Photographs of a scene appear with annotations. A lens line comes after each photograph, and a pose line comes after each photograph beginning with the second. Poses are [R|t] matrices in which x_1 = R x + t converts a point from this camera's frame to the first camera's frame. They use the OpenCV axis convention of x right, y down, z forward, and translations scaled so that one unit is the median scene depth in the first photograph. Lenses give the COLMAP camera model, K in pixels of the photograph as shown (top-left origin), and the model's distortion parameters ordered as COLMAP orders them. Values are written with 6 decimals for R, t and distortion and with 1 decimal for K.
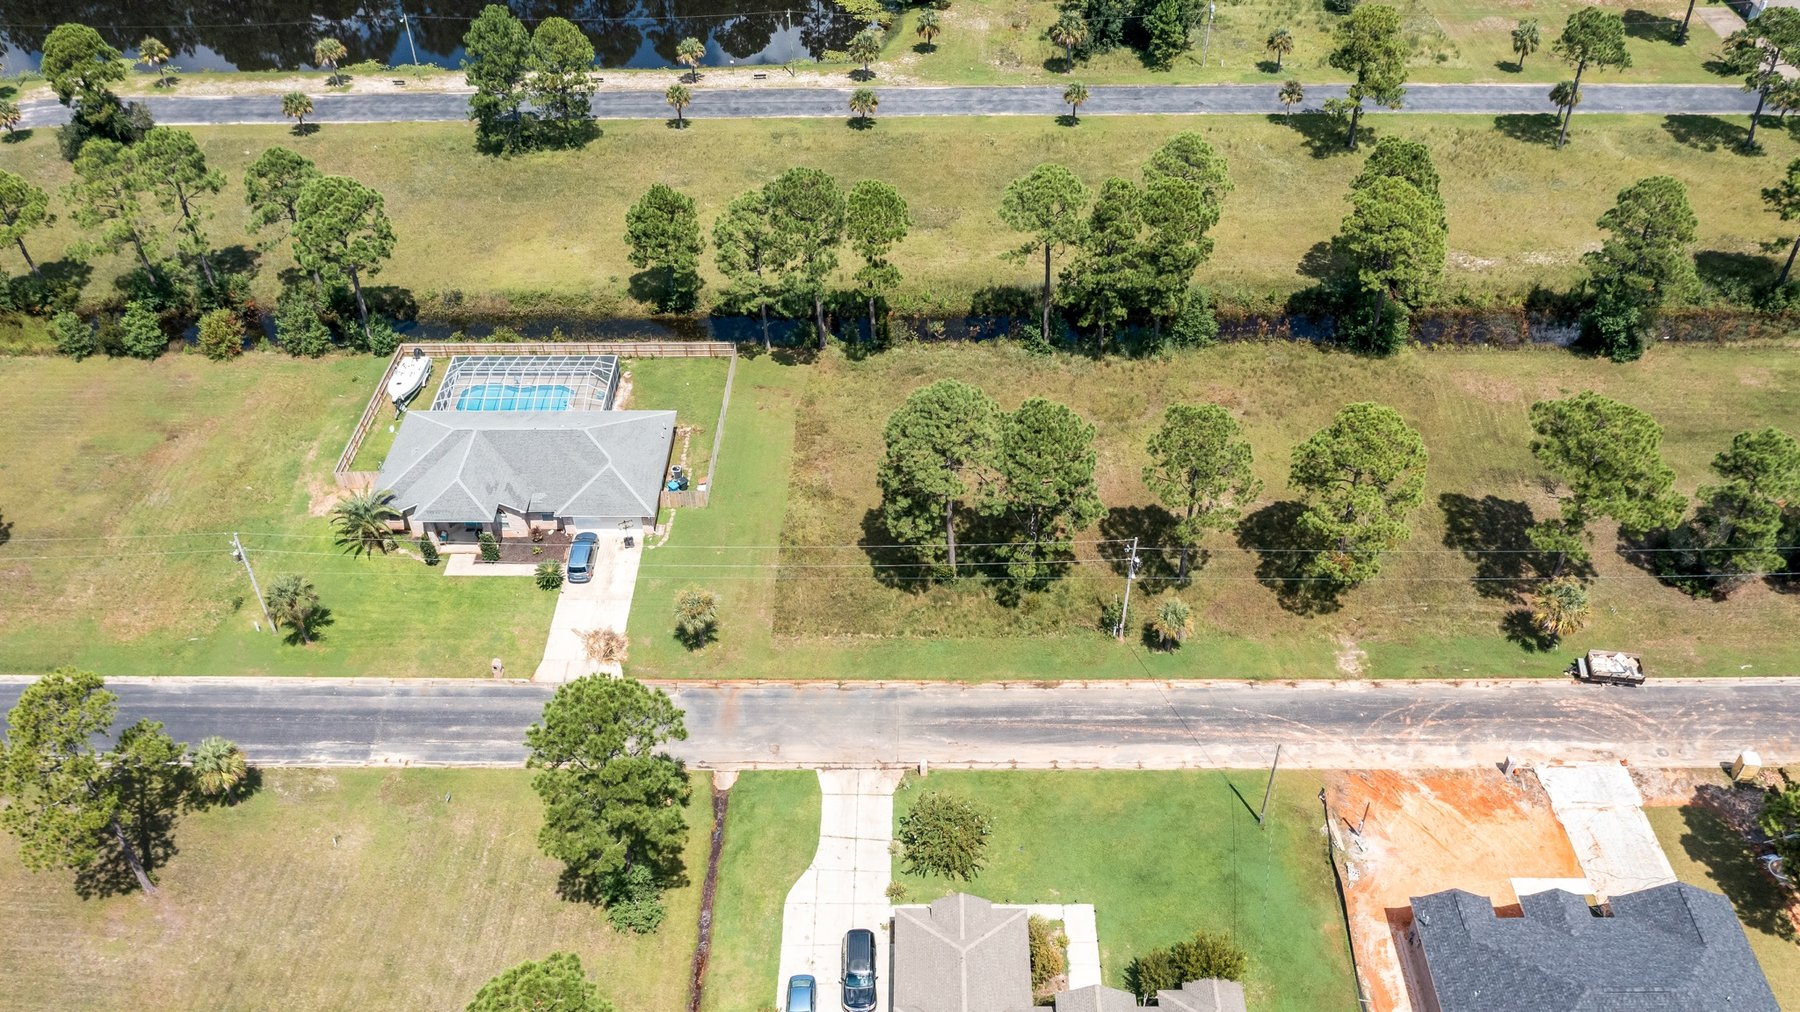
lens RADIAL K [[1407.8, 0, 901.2], [0, 1407.8, 501.5], [0, 0, 1]] dist [-0.024645, 0.008957]
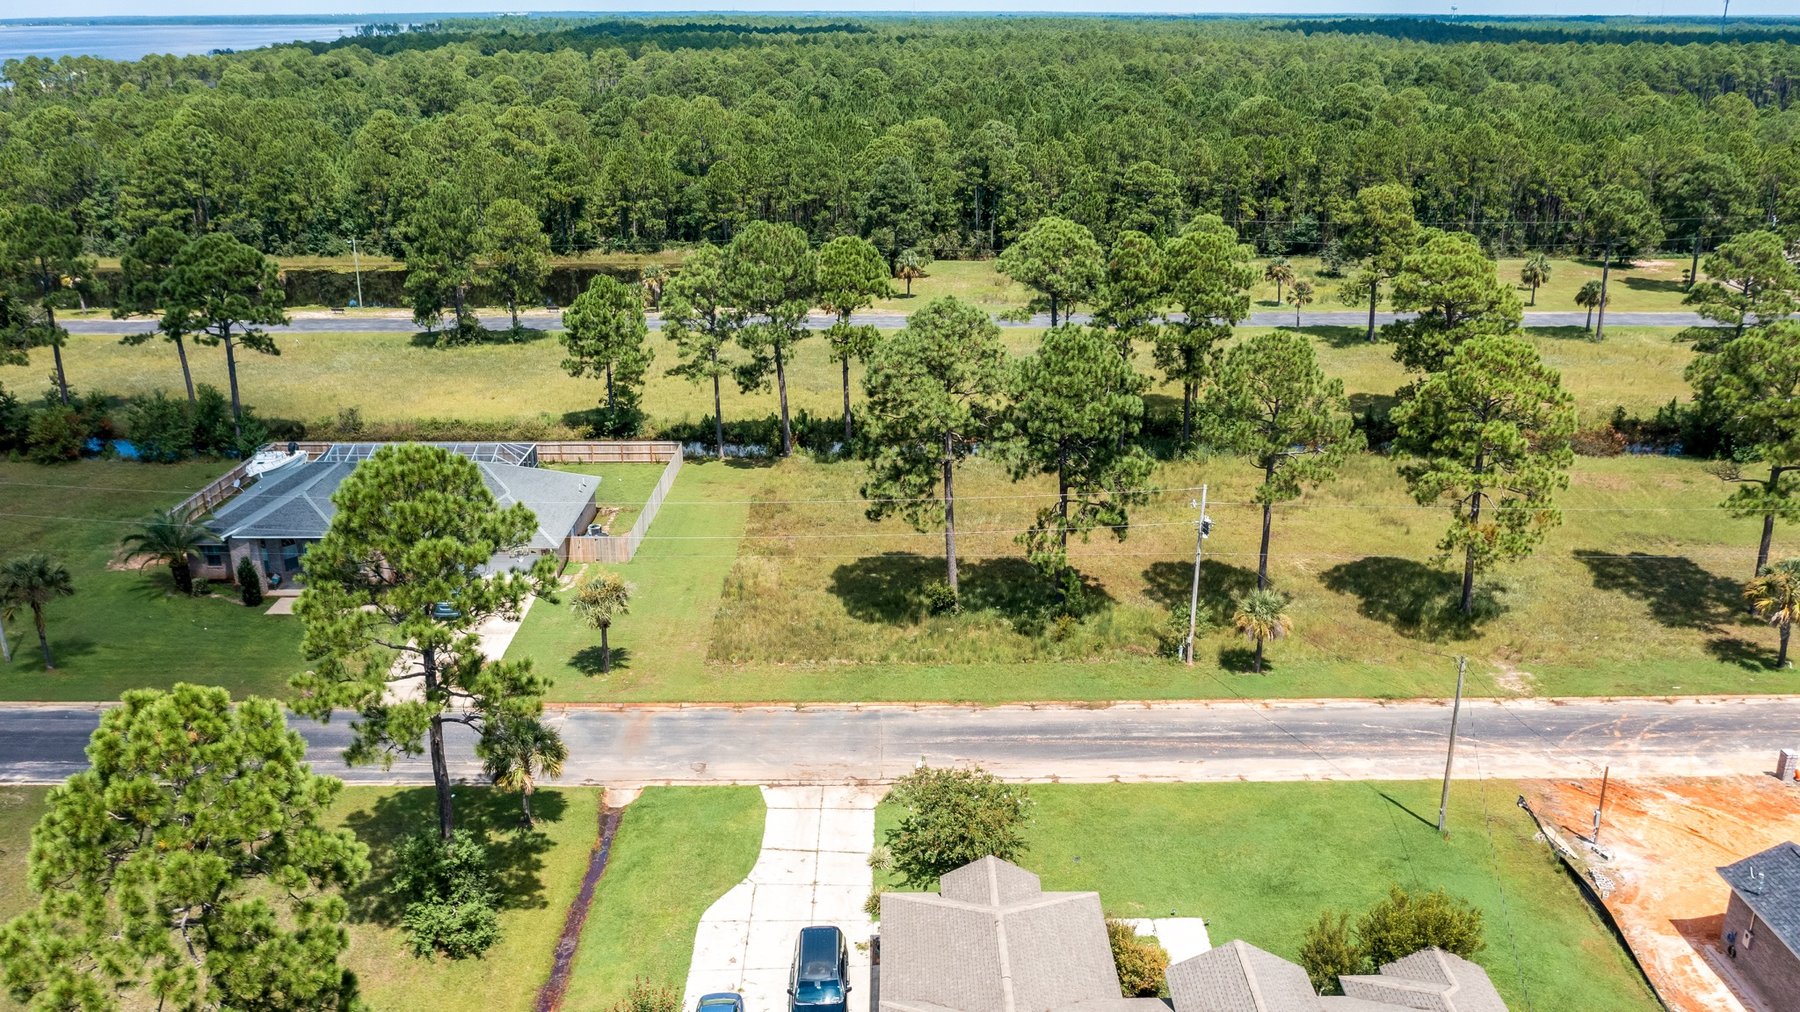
lens RADIAL K [[1407.8, 0, 901.3], [0, 1407.8, 510.4], [0, 0, 1]] dist [-0.024645, 0.008957]
pose [[0.999786, 0.003993, 0.020321, -0.006758], [0.003894, 0.927496, -0.373813, 0.300602], [-0.020340, 0.373812, 0.927281, 0.313330]]
